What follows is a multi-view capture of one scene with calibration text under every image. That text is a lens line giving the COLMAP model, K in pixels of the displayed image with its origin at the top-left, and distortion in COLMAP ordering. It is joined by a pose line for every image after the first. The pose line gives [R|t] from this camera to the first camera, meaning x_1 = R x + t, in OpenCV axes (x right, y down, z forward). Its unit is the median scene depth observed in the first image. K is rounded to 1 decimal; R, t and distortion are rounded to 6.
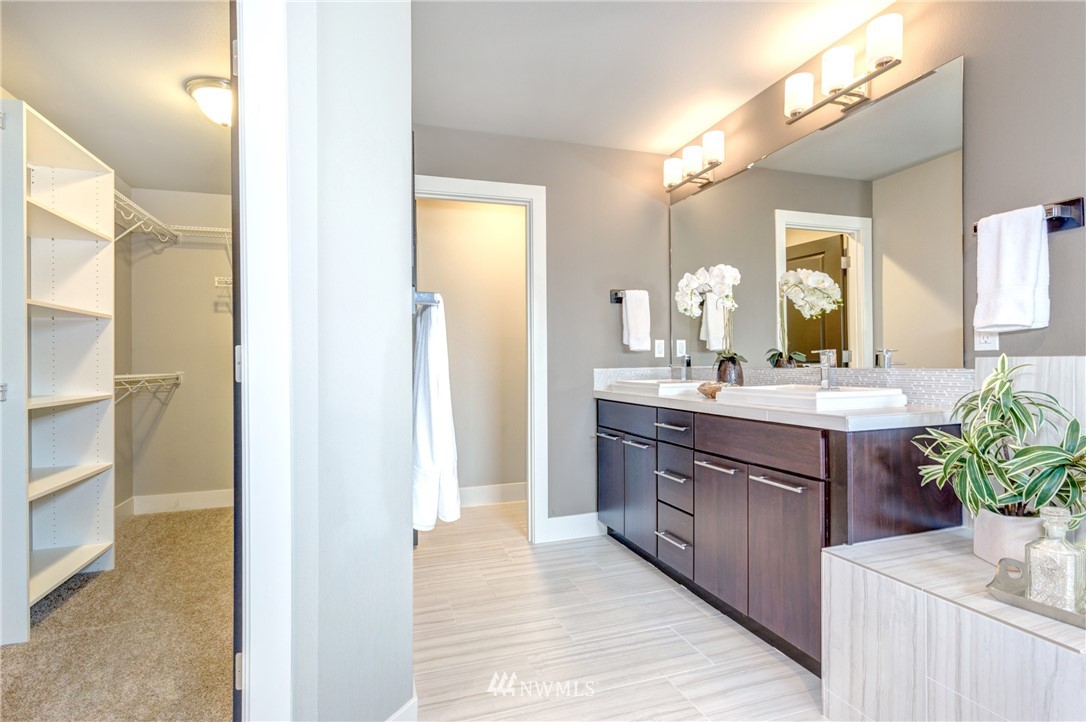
lens RADIAL K [[523.5, 0, 543.0], [0, 523.5, 361.0], [0, 0, 1]] dist [0.000052, -0.000185]
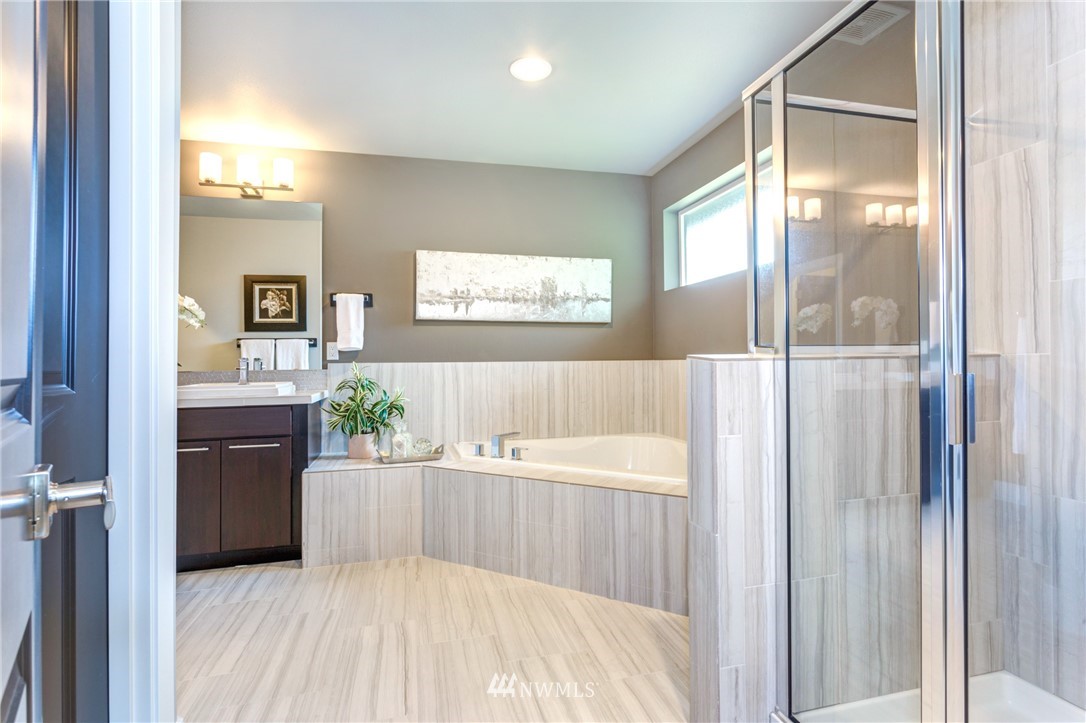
lens RADIAL K [[529.1, 0, 541.4], [0, 529.1, 364.2], [0, 0, 1]] dist [-0.005305, -0.000550]
pose [[0.079088, 0.013003, 0.996783, -0.972625], [0.007673, 0.999877, -0.013652, 0.025809], [-0.996838, 0.008728, 0.078979, 0.059831]]
